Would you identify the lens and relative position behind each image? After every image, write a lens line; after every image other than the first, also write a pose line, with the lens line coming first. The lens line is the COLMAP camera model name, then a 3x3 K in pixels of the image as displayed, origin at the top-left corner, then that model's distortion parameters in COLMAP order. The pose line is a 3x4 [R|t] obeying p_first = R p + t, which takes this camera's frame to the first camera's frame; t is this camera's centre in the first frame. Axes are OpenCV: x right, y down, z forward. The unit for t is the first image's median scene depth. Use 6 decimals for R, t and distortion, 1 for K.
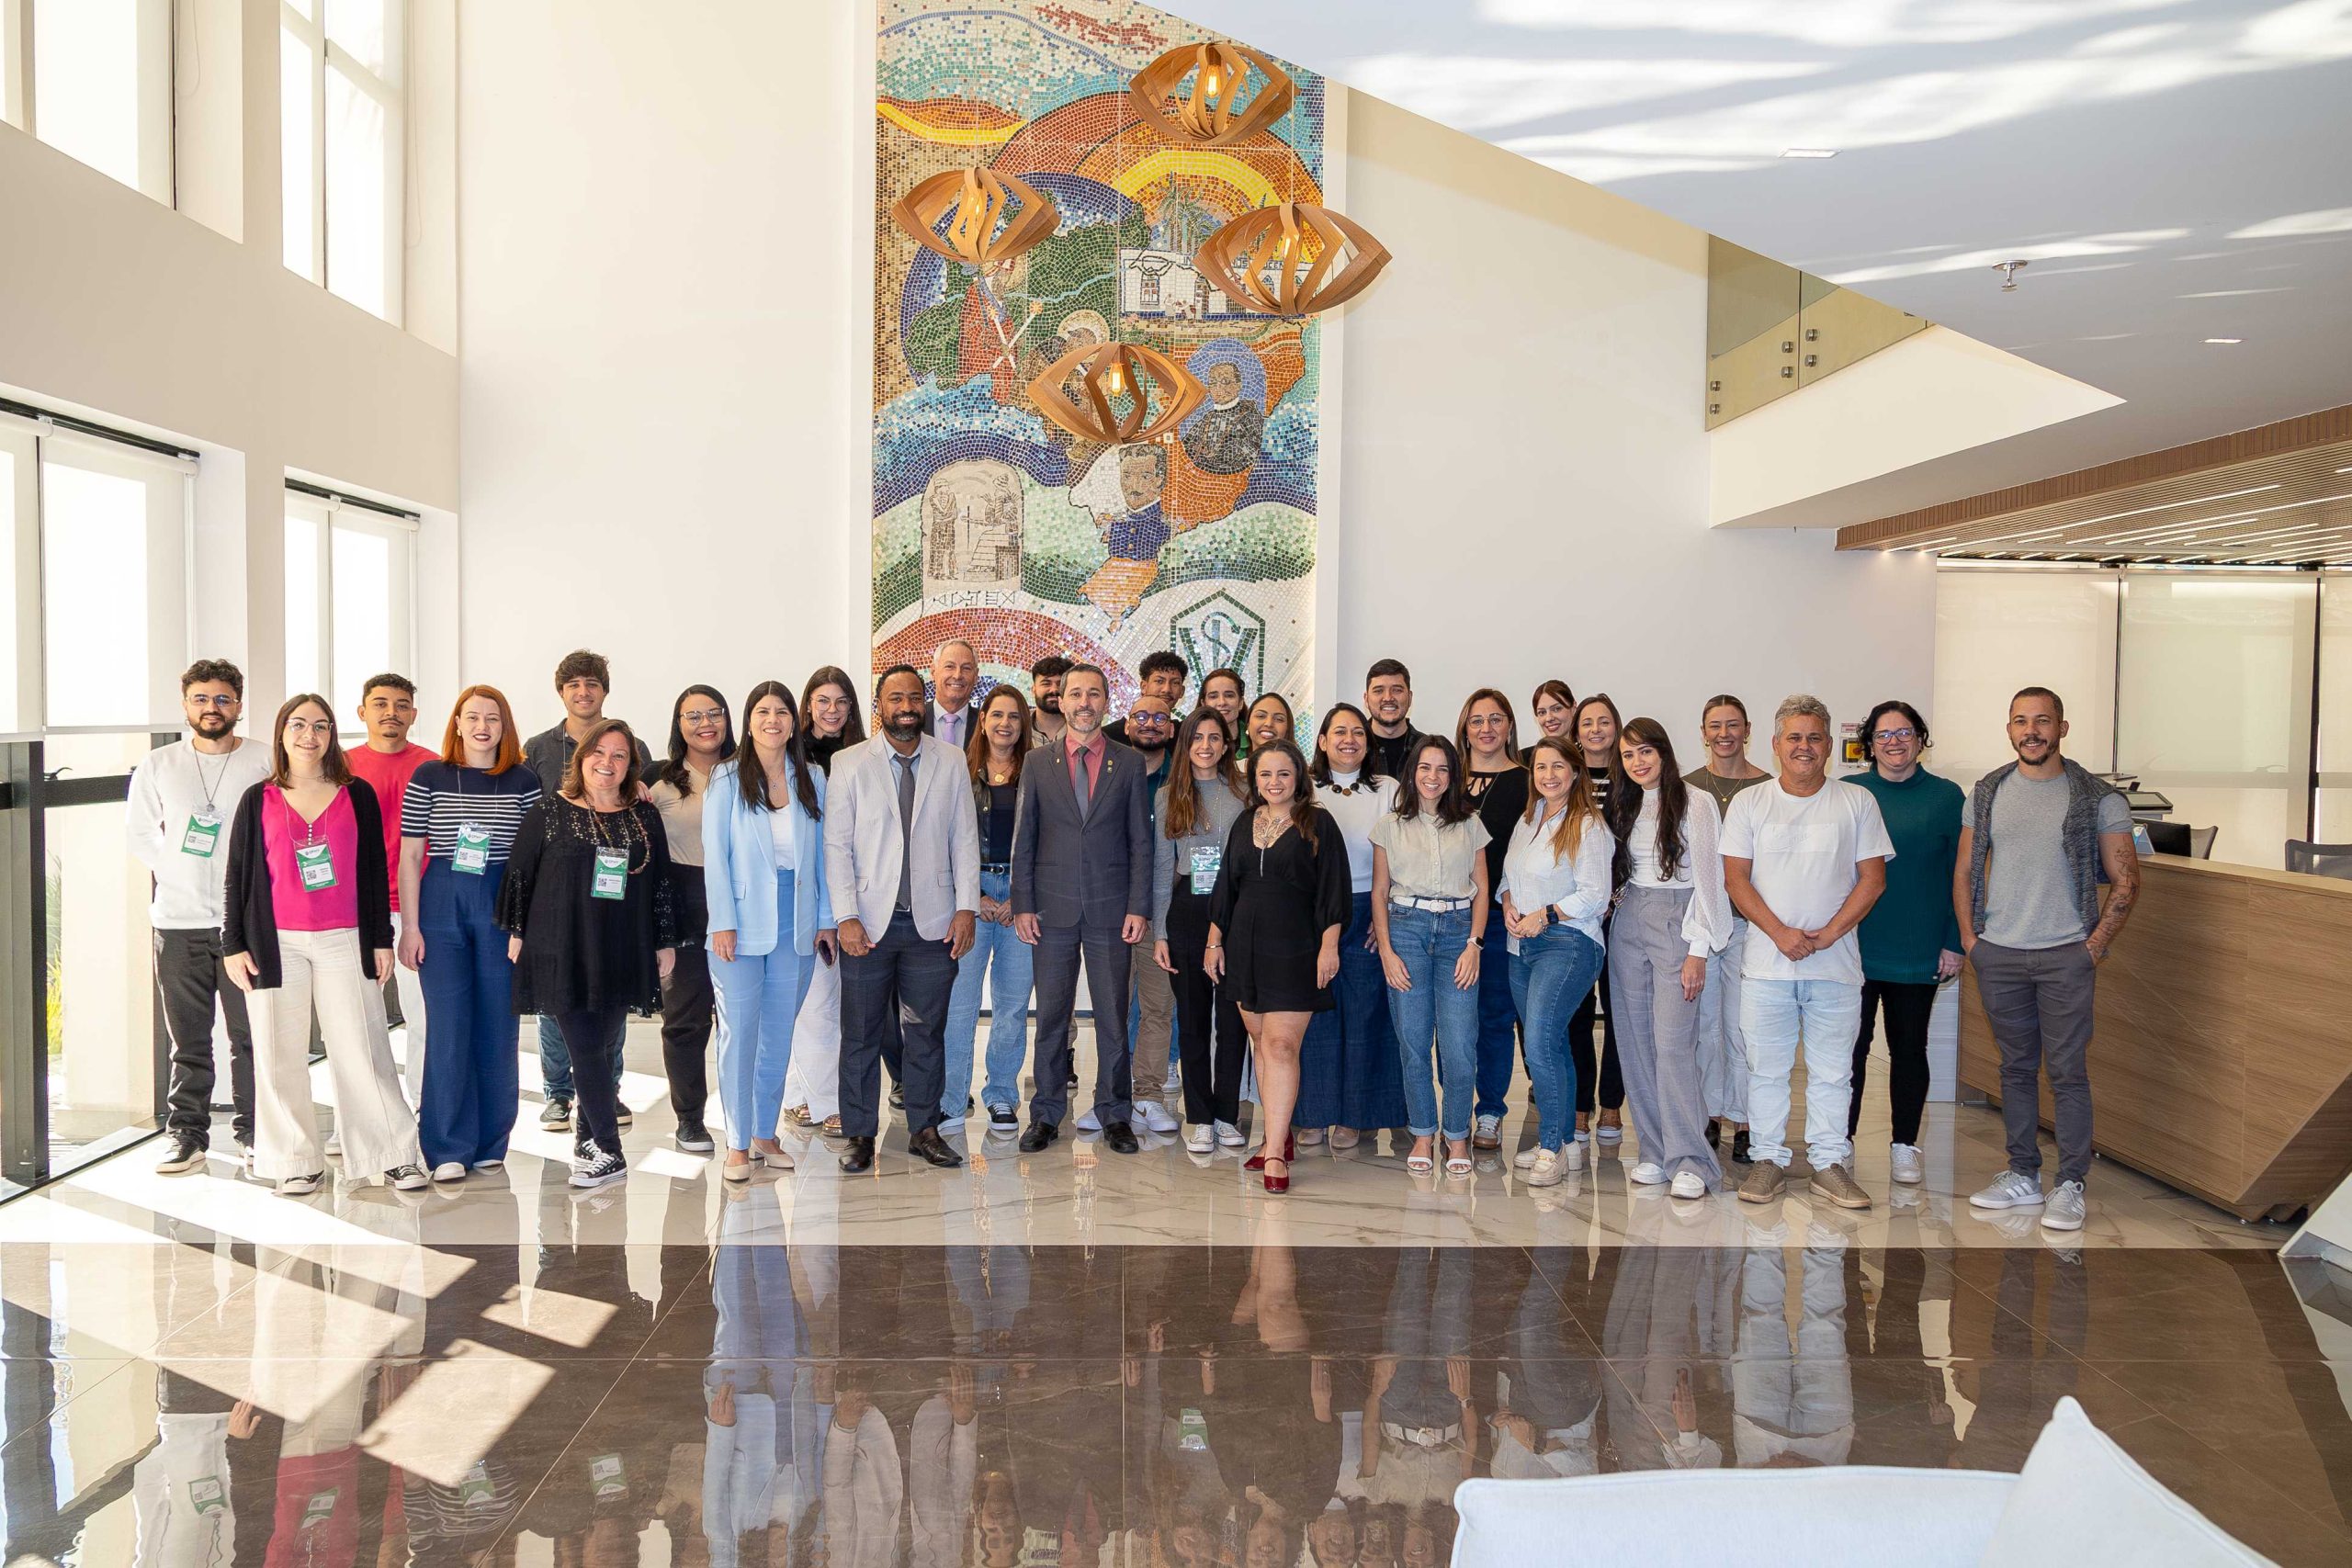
lens RADIAL K [[1984.9, 0, 1176.0], [0, 1984.9, 784.0], [0, 0, 1]] dist [0.028382, 0.002237]
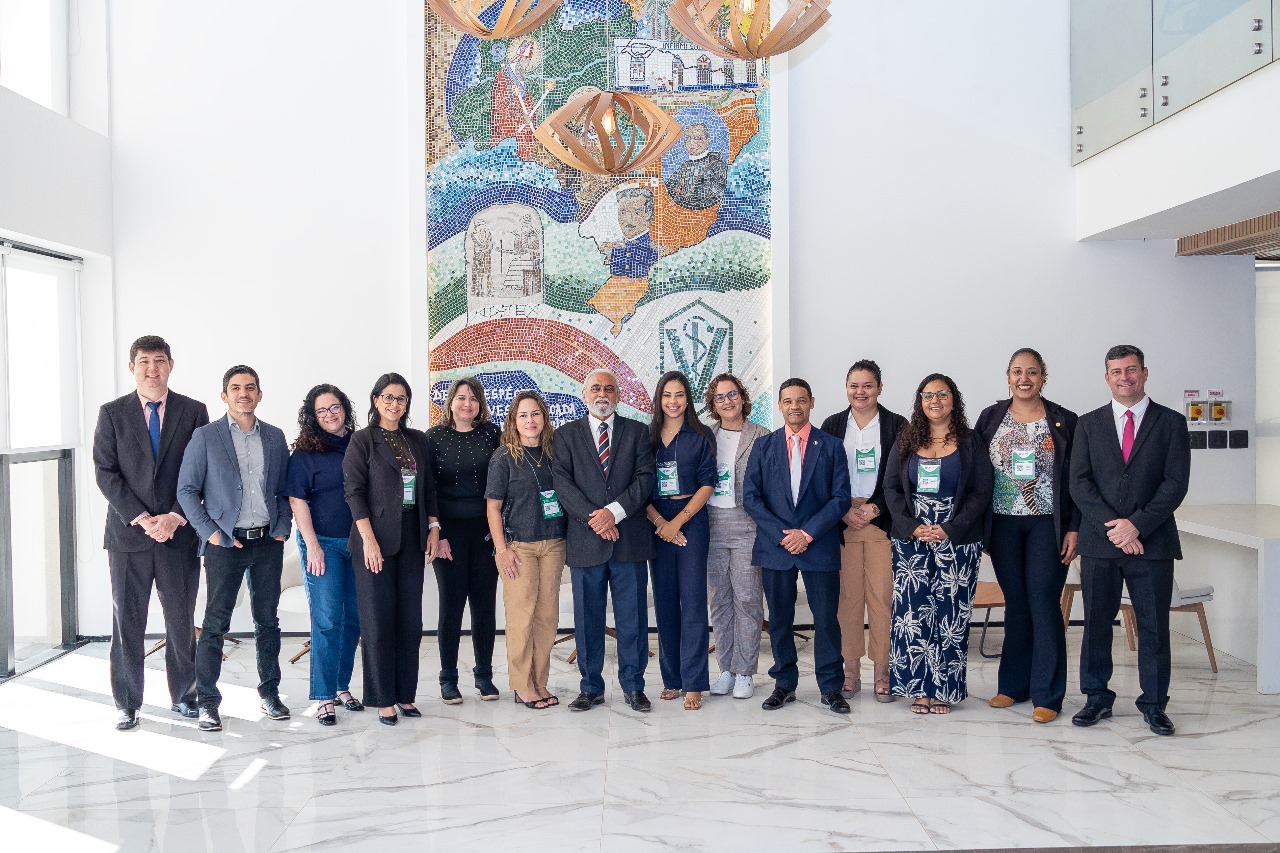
lens RADIAL K [[1359.0, 0, 640.0], [0, 1359.0, 426.5], [0, 0, 1]] dist [0.000027, 0.009636]
pose [[0.999438, -0.024351, -0.023058, 0.003315], [0.023985, 0.999584, -0.015989, -0.001966], [0.023438, 0.015427, 0.999606, 0.119755]]
